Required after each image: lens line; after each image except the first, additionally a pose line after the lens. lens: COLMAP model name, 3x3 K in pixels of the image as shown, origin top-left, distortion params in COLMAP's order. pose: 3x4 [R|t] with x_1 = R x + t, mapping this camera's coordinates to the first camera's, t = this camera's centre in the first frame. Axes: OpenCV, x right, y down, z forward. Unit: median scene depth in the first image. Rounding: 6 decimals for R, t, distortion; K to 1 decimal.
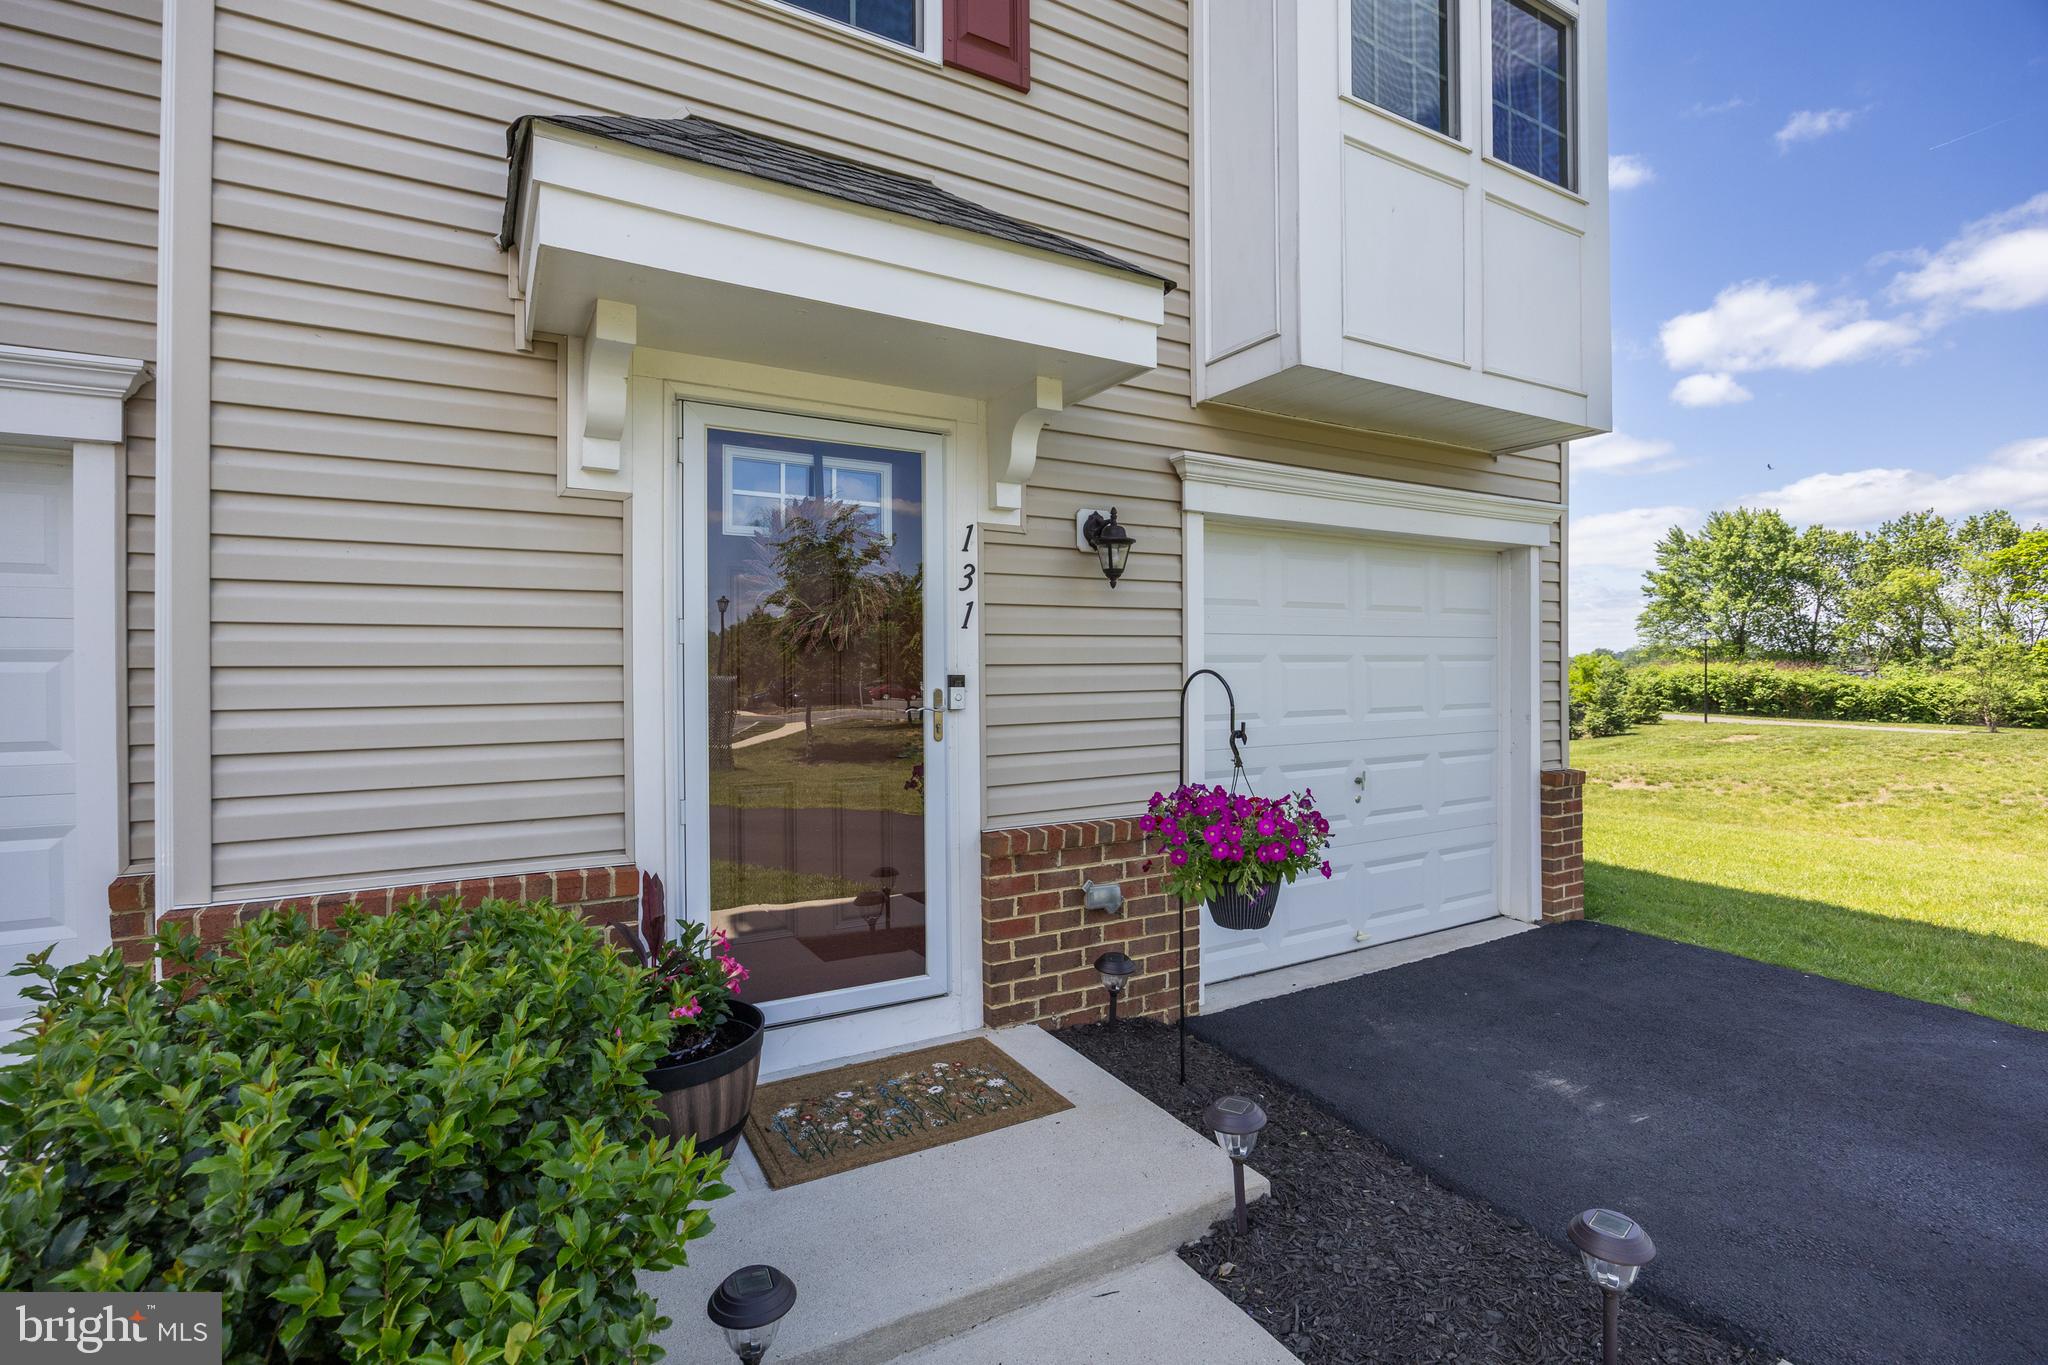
lens RADIAL K [[969.7, 0, 1027.3], [0, 969.7, 662.6], [0, 0, 1]] dist [-0.012819, 0.001795]
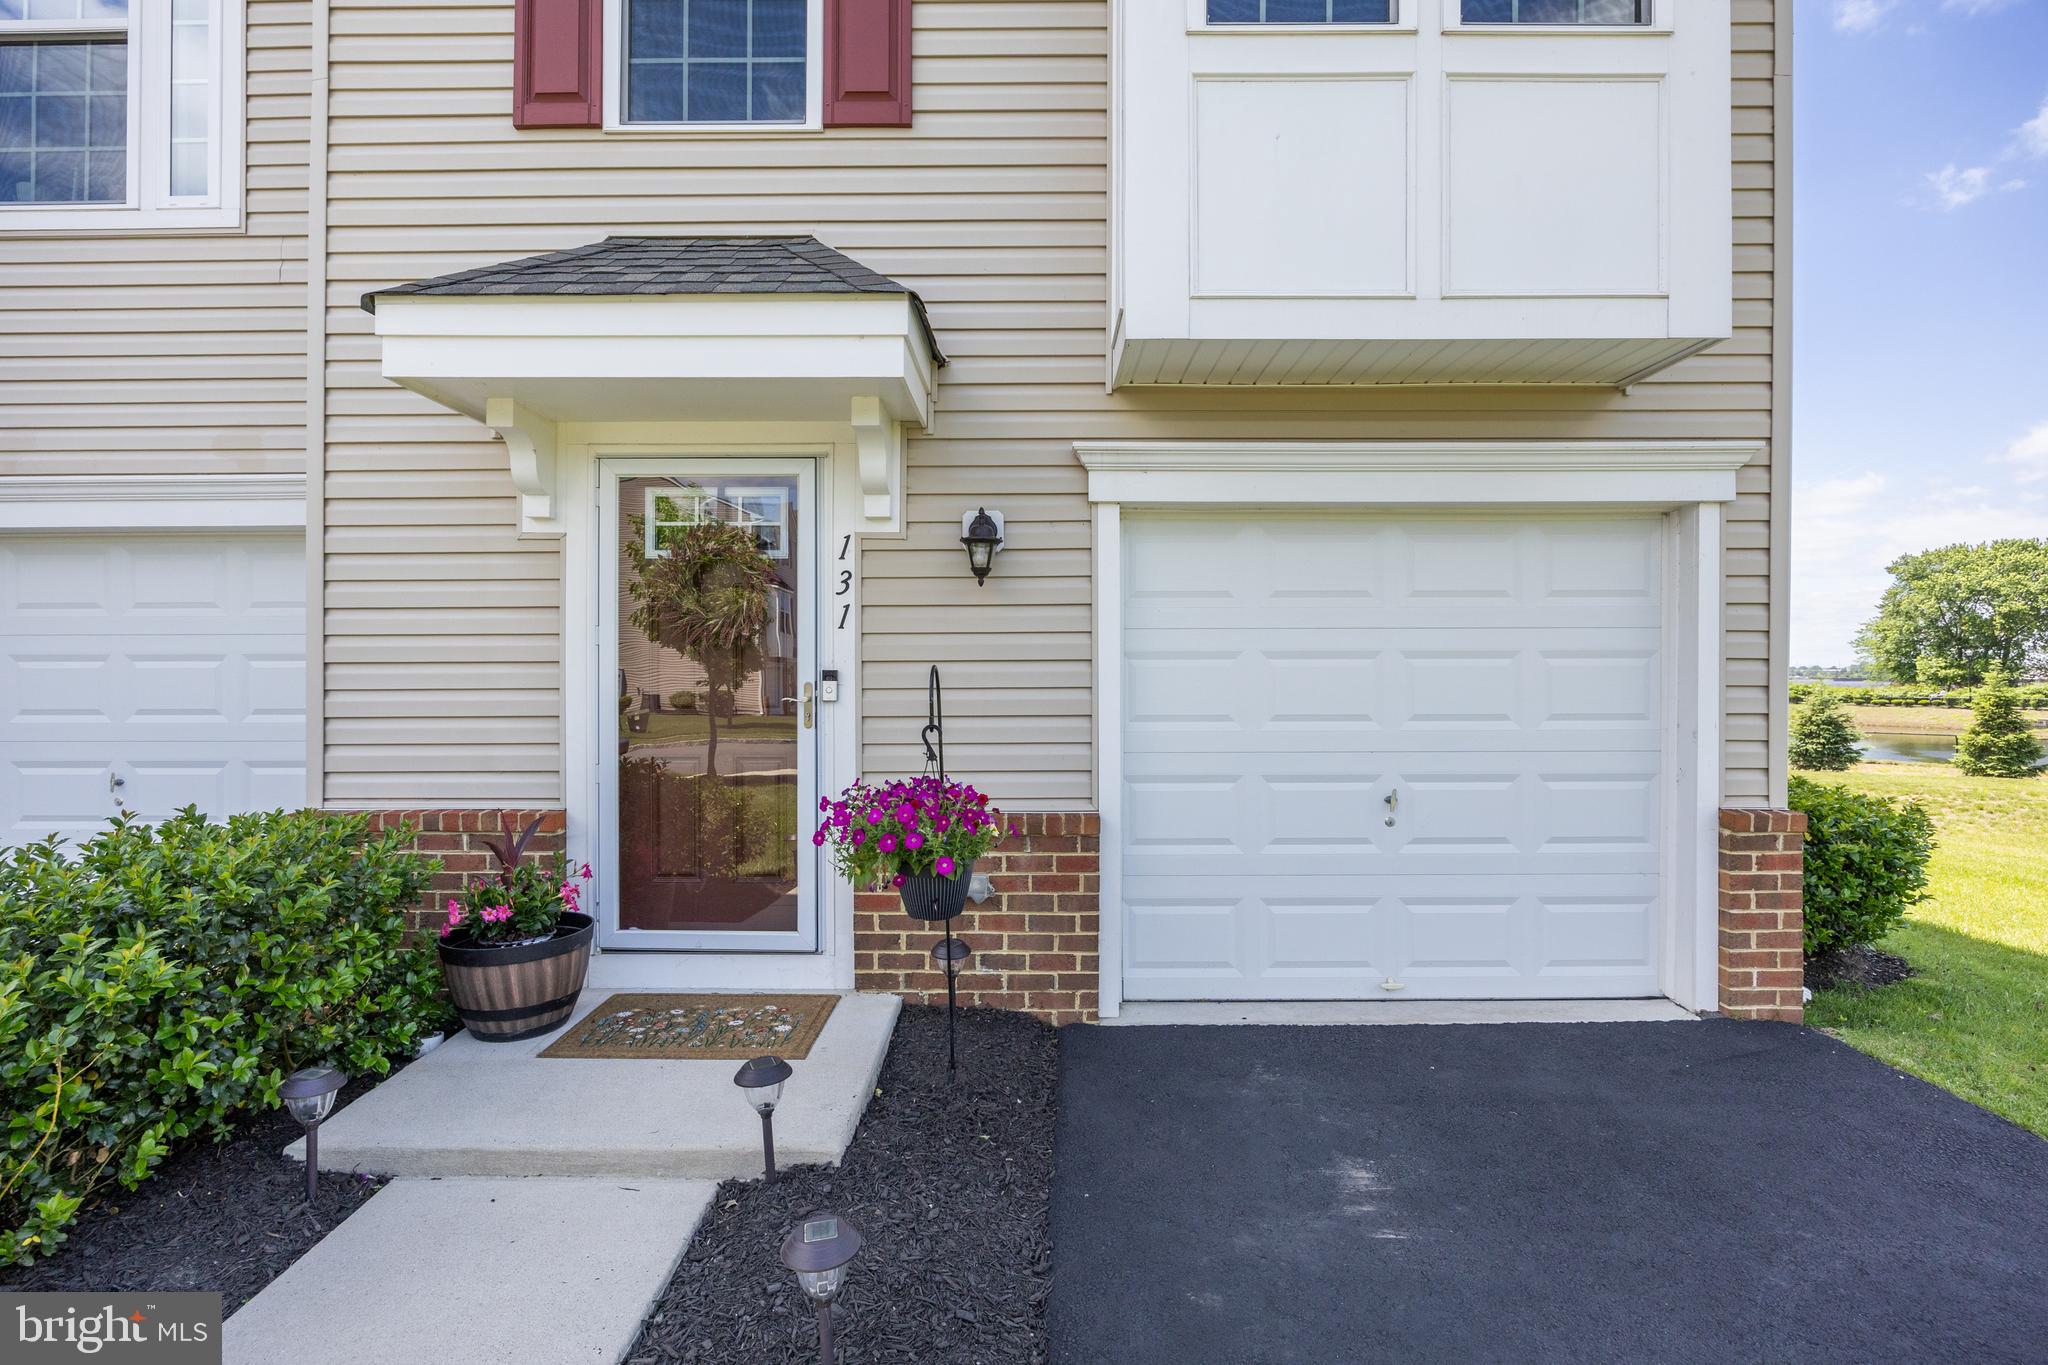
lens RADIAL K [[969.7, 0, 984.8], [0, 969.7, 666.6], [0, 0, 1]] dist [-0.012819, 0.001795]
pose [[0.853651, 0.002786, -0.520838, 0.647968], [-0.000778, 0.999991, 0.004074, 0.003701], [0.520845, -0.003073, 0.853646, 0.131637]]
